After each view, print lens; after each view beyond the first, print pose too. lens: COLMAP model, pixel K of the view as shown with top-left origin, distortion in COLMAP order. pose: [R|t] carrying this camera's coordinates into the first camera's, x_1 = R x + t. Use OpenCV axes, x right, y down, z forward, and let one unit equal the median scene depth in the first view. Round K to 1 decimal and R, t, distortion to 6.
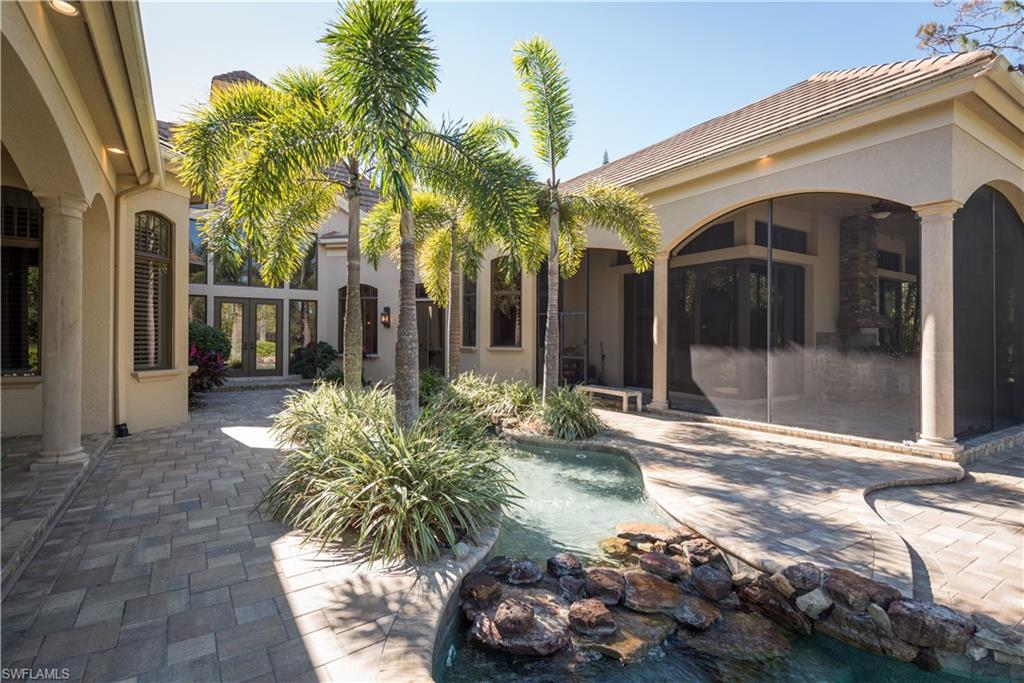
lens RADIAL K [[498.2, 0, 512.0], [0, 498.2, 341.5], [0, 0, 1]] dist [0.000773, -0.000100]
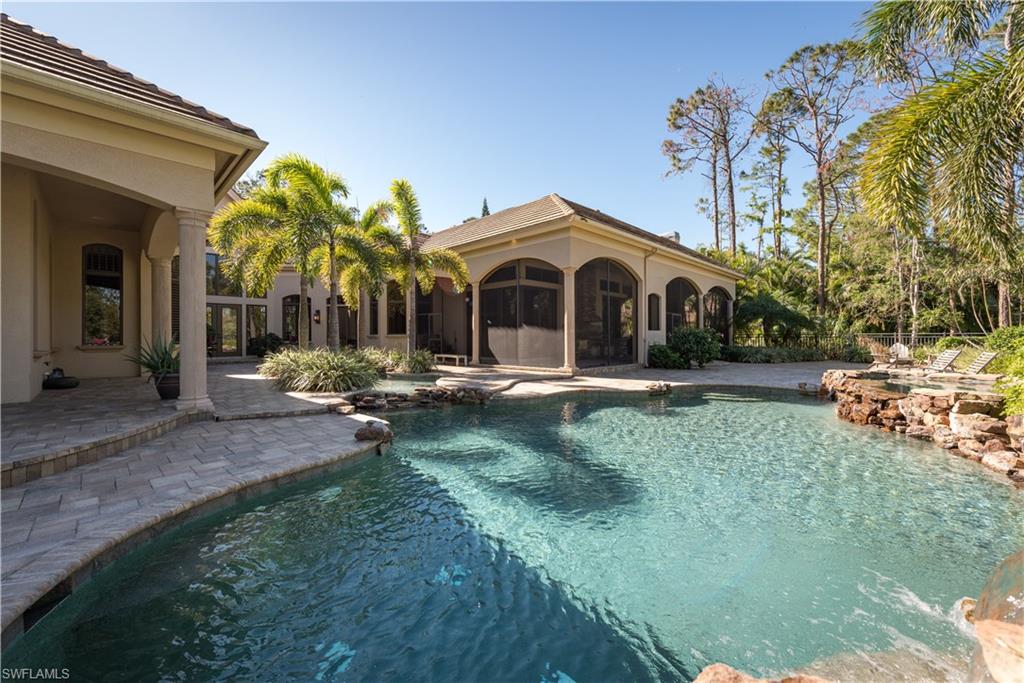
lens RADIAL K [[394.9, 0, 512.0], [0, 394.9, 341.5], [0, 0, 1]] dist [0.000443, -0.000022]
pose [[0.975393, -0.011795, 0.220156, 0.105531], [0.010377, 0.999917, 0.007594, 0.040785], [-0.220227, -0.005123, 0.975435, -0.531274]]
